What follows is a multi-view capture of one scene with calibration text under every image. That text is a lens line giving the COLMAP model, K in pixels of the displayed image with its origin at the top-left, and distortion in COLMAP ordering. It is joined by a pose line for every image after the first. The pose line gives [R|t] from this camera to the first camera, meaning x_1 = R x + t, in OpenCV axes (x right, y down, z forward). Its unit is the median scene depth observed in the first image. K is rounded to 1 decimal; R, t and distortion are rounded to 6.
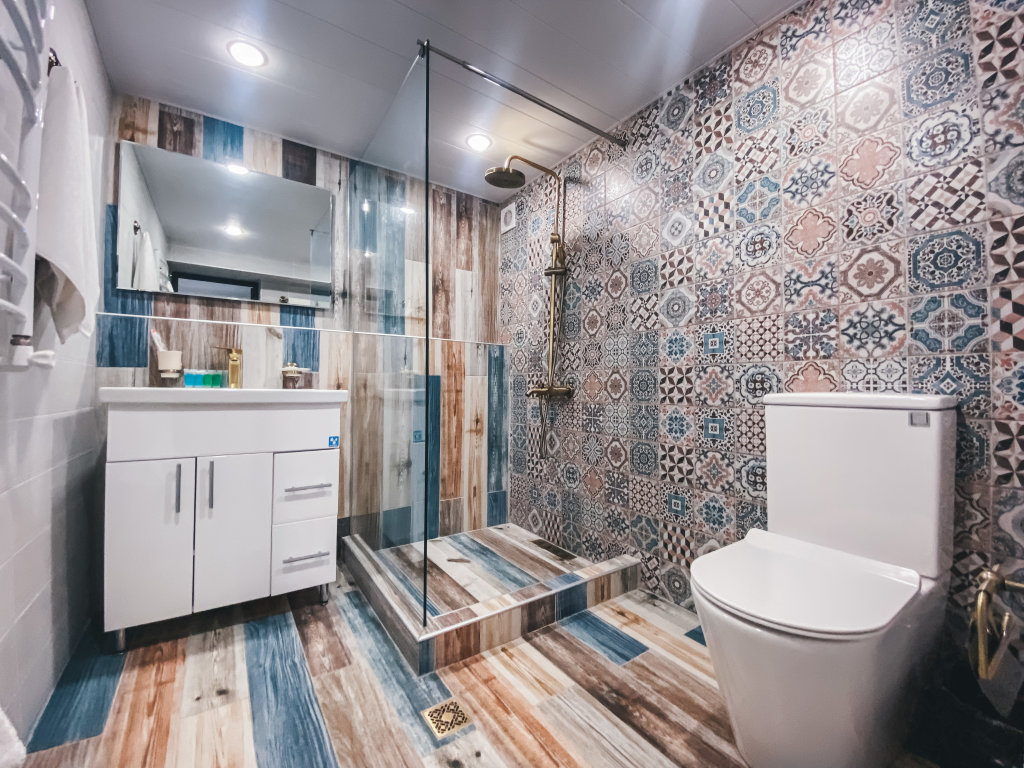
lens RADIAL K [[416.4, 0, 512.0], [0, 416.4, 384.0], [0, 0, 1]] dist [0.053925, -0.000033]
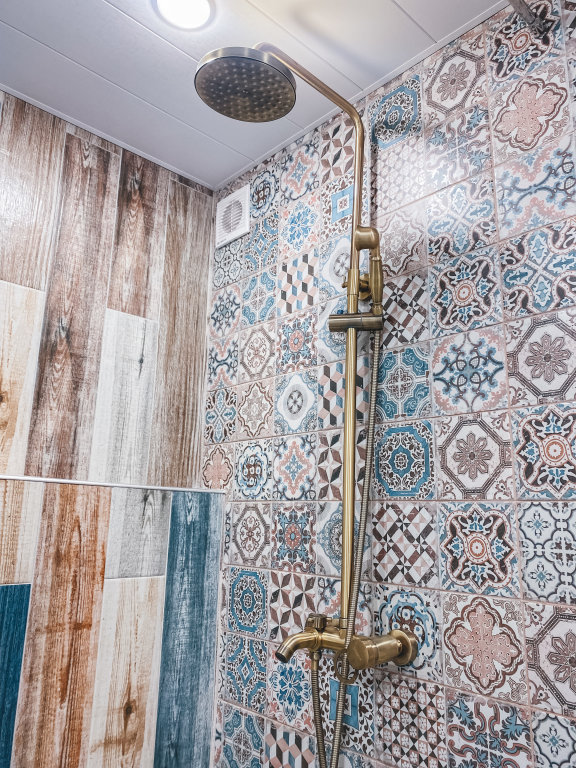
lens RADIAL K [[591.6, 0, 288.0], [0, 591.6, 384.0], [0, 0, 1]] dist [0.035468, -0.008126]
pose [[0.988455, 0.052064, 0.142288, -0.036077], [-0.020590, 0.976553, -0.214289, -0.079800], [-0.150109, 0.208885, 0.966351, 0.432275]]
